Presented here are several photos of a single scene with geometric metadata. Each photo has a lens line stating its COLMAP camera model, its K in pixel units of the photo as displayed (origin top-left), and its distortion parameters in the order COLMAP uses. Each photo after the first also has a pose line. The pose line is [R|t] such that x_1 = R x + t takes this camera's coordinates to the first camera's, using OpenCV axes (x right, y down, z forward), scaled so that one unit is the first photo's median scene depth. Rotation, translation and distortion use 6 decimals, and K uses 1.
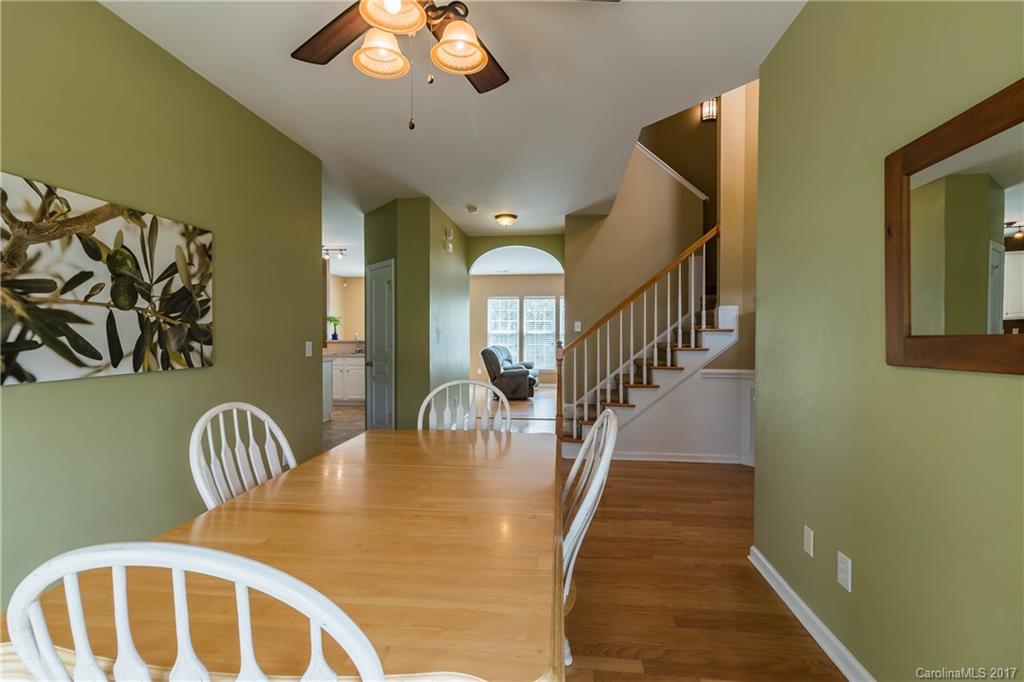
lens RADIAL K [[476.3, 0, 510.3], [0, 476.3, 344.5], [0, 0, 1]] dist [0.000555, -0.000210]
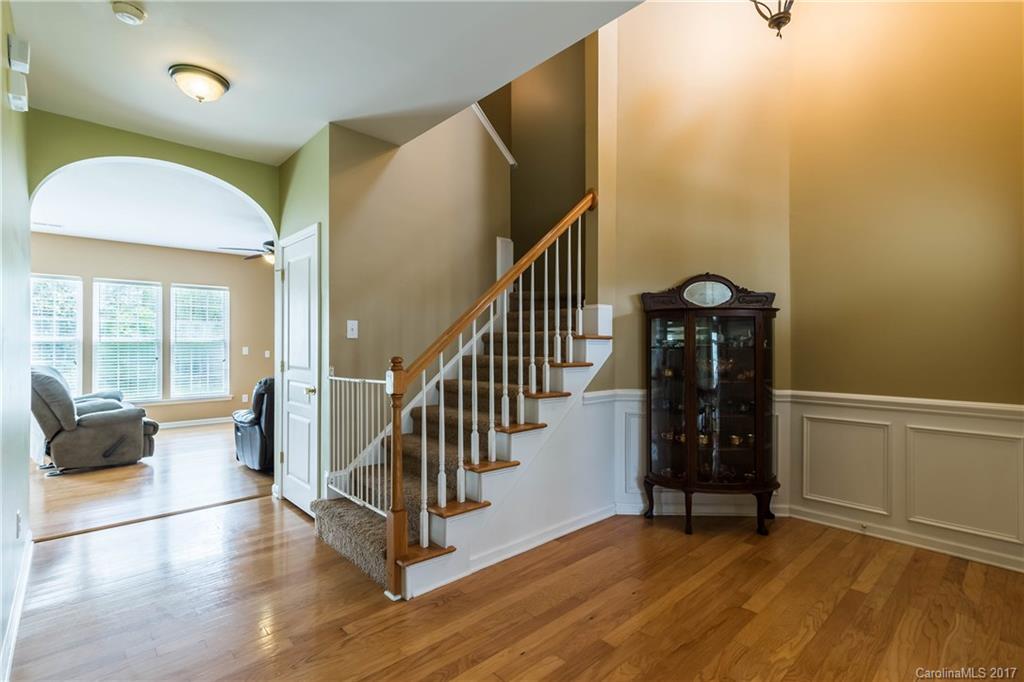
lens RADIAL K [[476.3, 0, 510.3], [0, 476.3, 344.5], [0, 0, 1]] dist [0.000555, -0.000210]
pose [[0.652104, -0.000142, 0.758130, -0.163653], [0.016005, 0.999780, -0.013580, -0.009482], [-0.757961, 0.020989, 0.651962, 0.519738]]
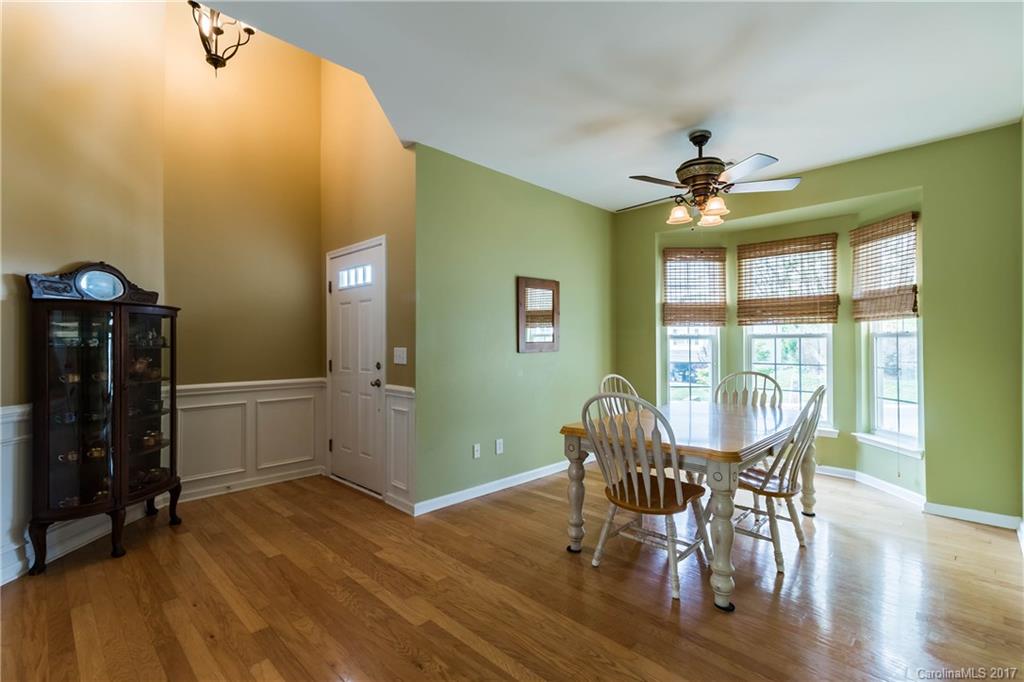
lens RADIAL K [[466.5, 0, 512.0], [0, 466.5, 341.0], [0, 0, 1]] dist [0.000168, 0.000171]
pose [[-0.789476, -0.000328, 0.613781, -0.225032], [0.013472, 0.999750, 0.017863, -0.019377], [-0.613633, 0.022371, -0.789274, 0.860759]]
